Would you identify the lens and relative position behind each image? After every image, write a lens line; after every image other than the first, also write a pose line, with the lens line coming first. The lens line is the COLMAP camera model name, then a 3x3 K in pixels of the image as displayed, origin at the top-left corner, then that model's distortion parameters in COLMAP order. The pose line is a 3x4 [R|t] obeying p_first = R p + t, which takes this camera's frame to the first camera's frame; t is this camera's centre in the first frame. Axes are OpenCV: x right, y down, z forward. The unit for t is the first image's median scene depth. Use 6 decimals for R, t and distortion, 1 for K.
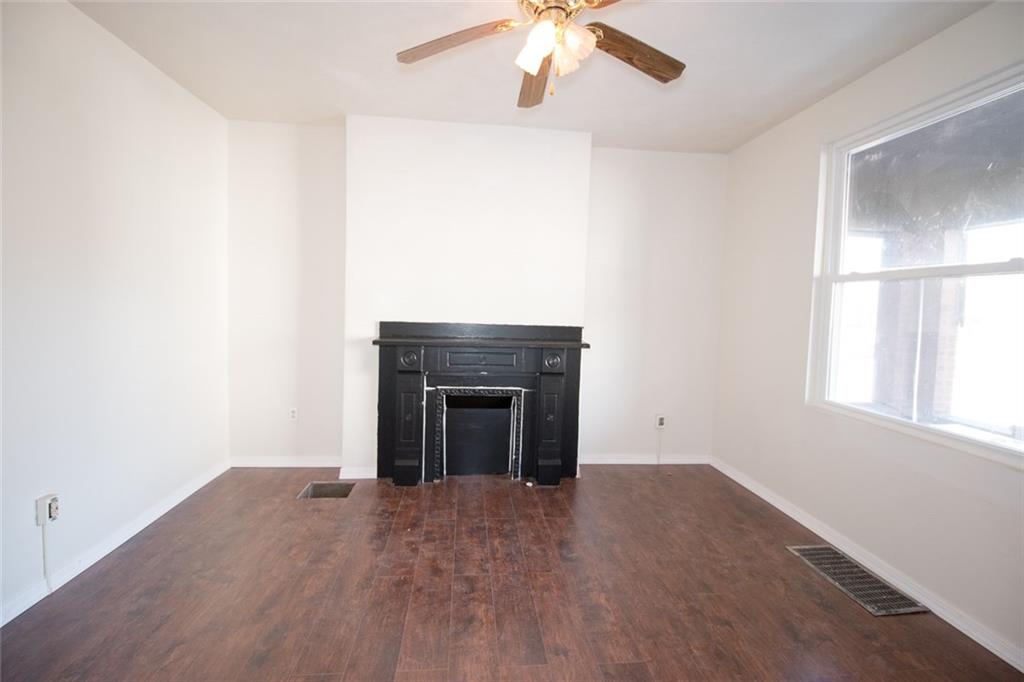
lens RADIAL K [[480.5, 0, 517.1], [0, 480.5, 337.7], [0, 0, 1]] dist [-0.003406, -0.009788]
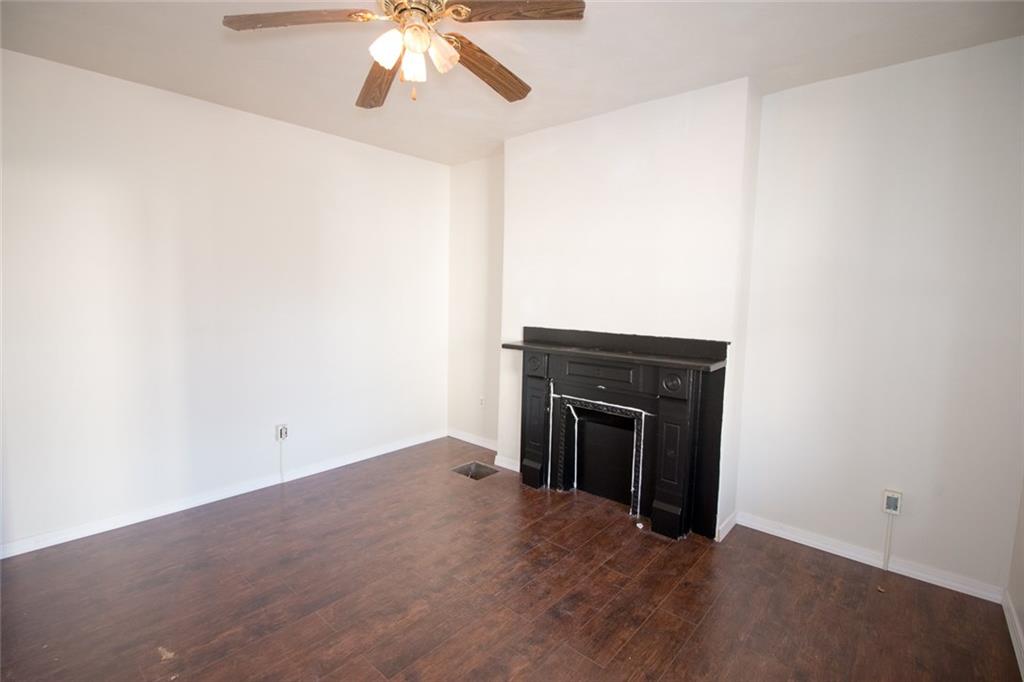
lens RADIAL K [[480.5, 0, 510.4], [0, 480.5, 338.1], [0, 0, 1]] dist [-0.003406, -0.009788]
pose [[0.674067, 0.050437, -0.736947, 0.477886], [-0.049350, 0.998512, 0.023200, -0.031464], [0.737020, 0.020730, 0.675553, 0.258134]]
